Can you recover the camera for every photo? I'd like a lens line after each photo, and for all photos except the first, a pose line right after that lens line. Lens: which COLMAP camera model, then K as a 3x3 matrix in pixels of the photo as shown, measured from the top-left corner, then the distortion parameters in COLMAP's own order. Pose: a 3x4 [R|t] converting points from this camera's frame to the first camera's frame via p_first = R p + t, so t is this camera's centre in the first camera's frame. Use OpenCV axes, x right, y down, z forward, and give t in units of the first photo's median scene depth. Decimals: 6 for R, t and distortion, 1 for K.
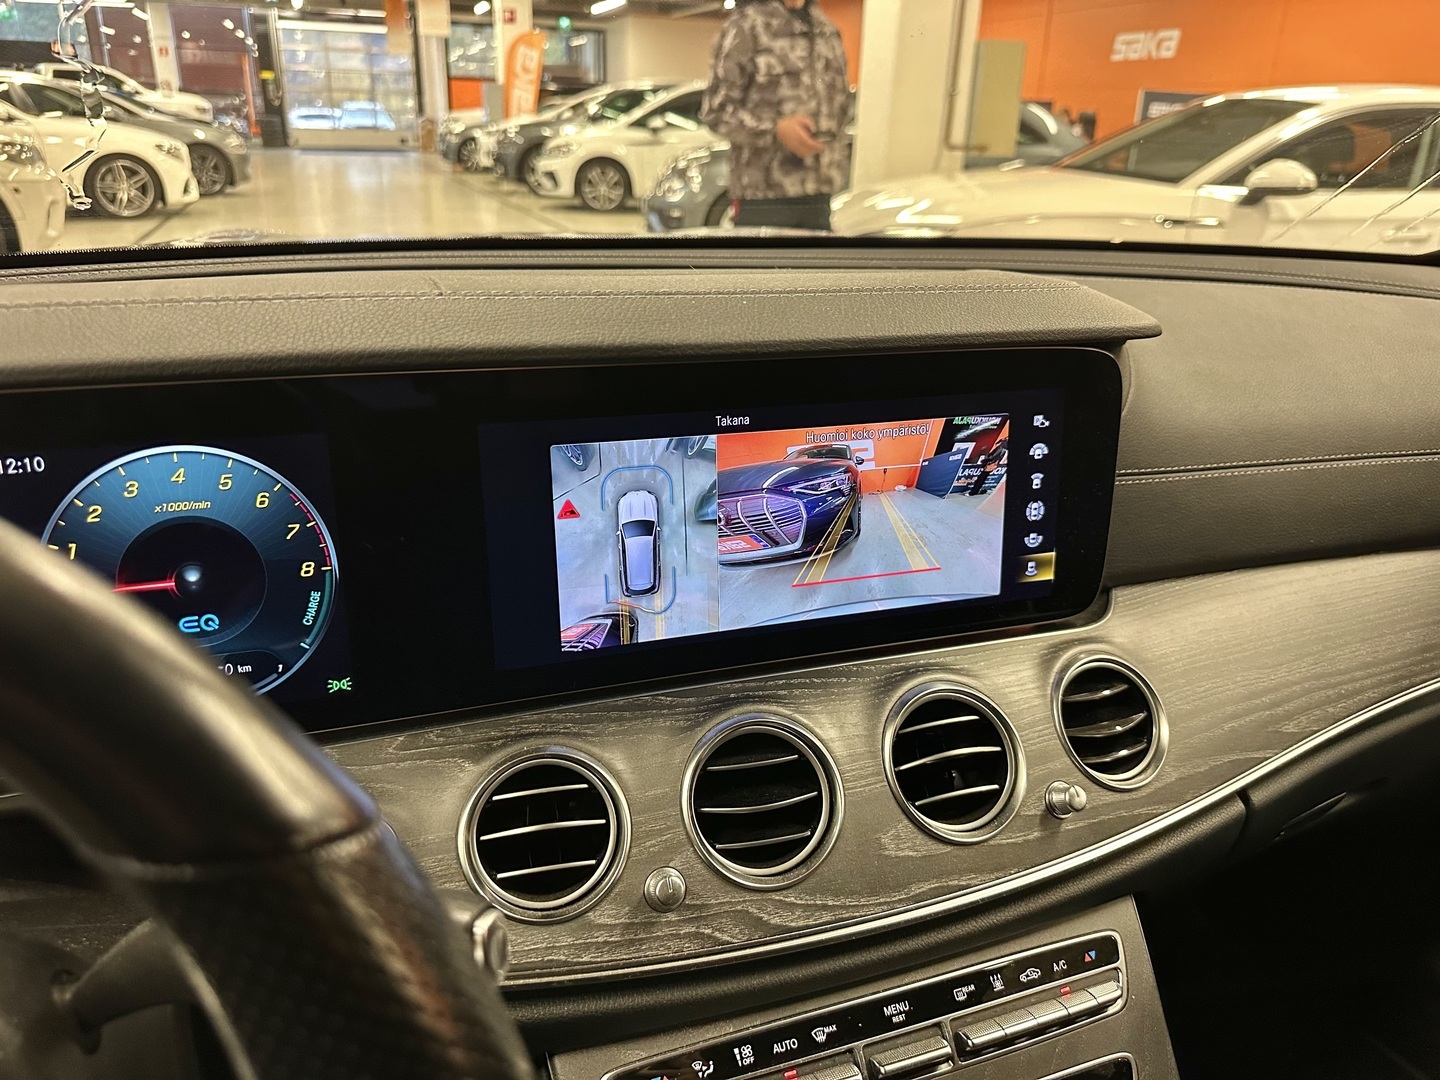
lens RADIAL K [[1069.9, 0, 720.0], [0, 1069.9, 540.0], [0, 0, 1]] dist [0.002291, -0.003529]
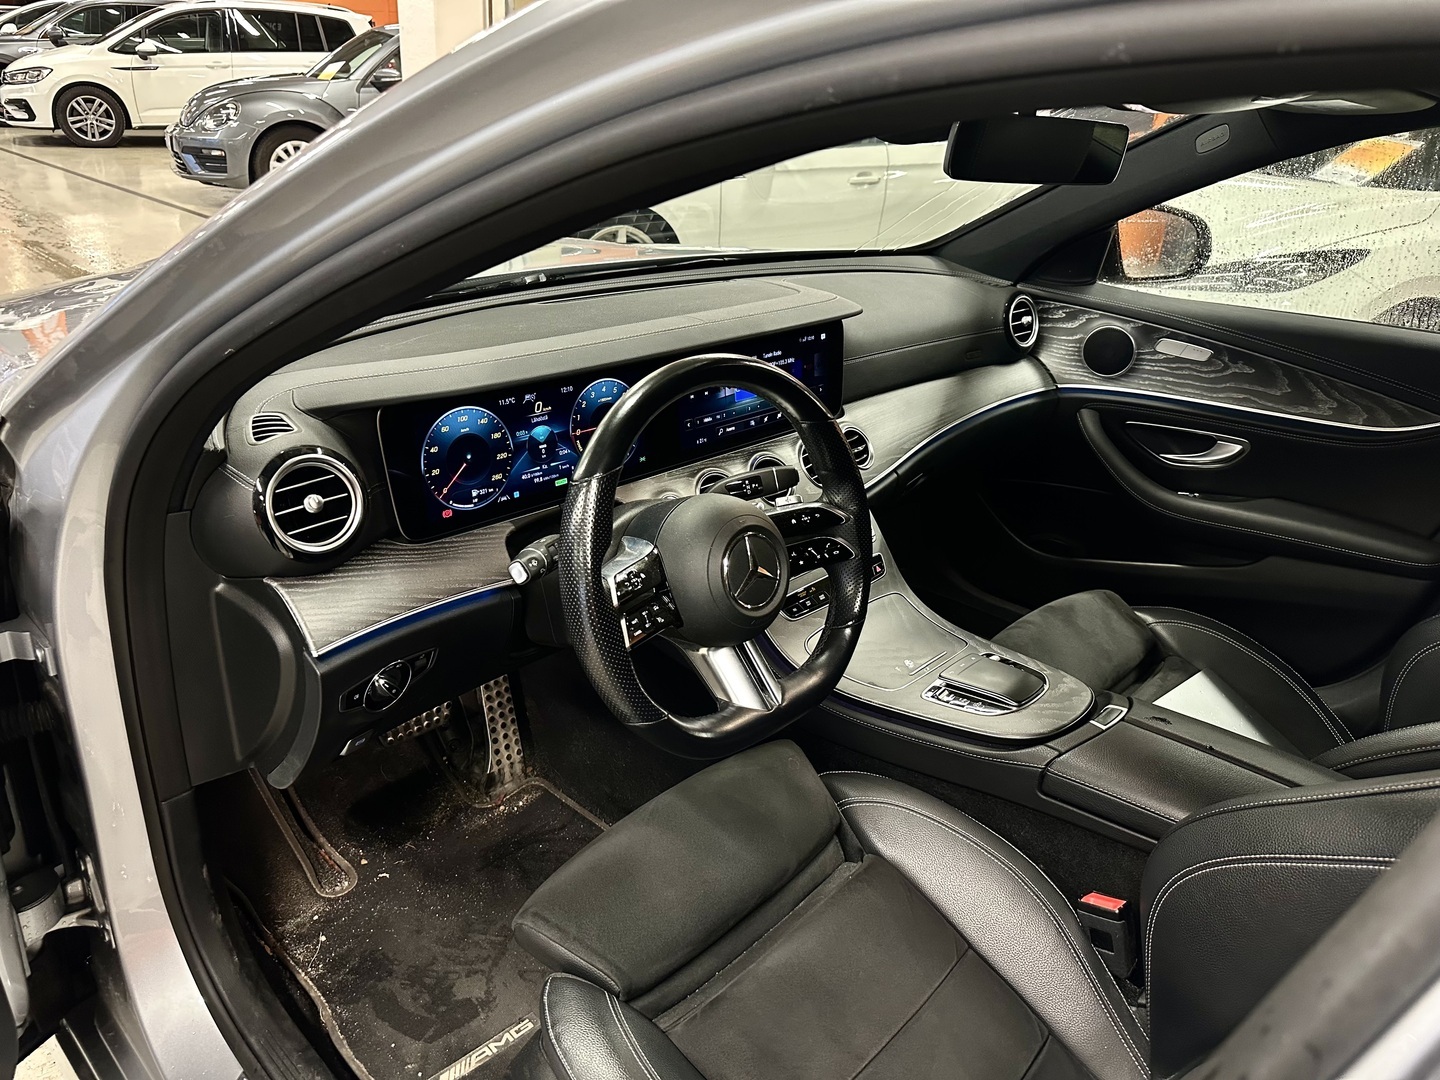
lens RADIAL K [[1069.9, 0, 720.0], [0, 1069.9, 540.0], [0, 0, 1]] dist [0.002291, -0.003529]
pose [[0.901243, -0.162617, 0.401642, -0.275280], [0.132489, 0.985933, 0.101895, 0.017588], [-0.412562, -0.038619, 0.910110, -0.348552]]
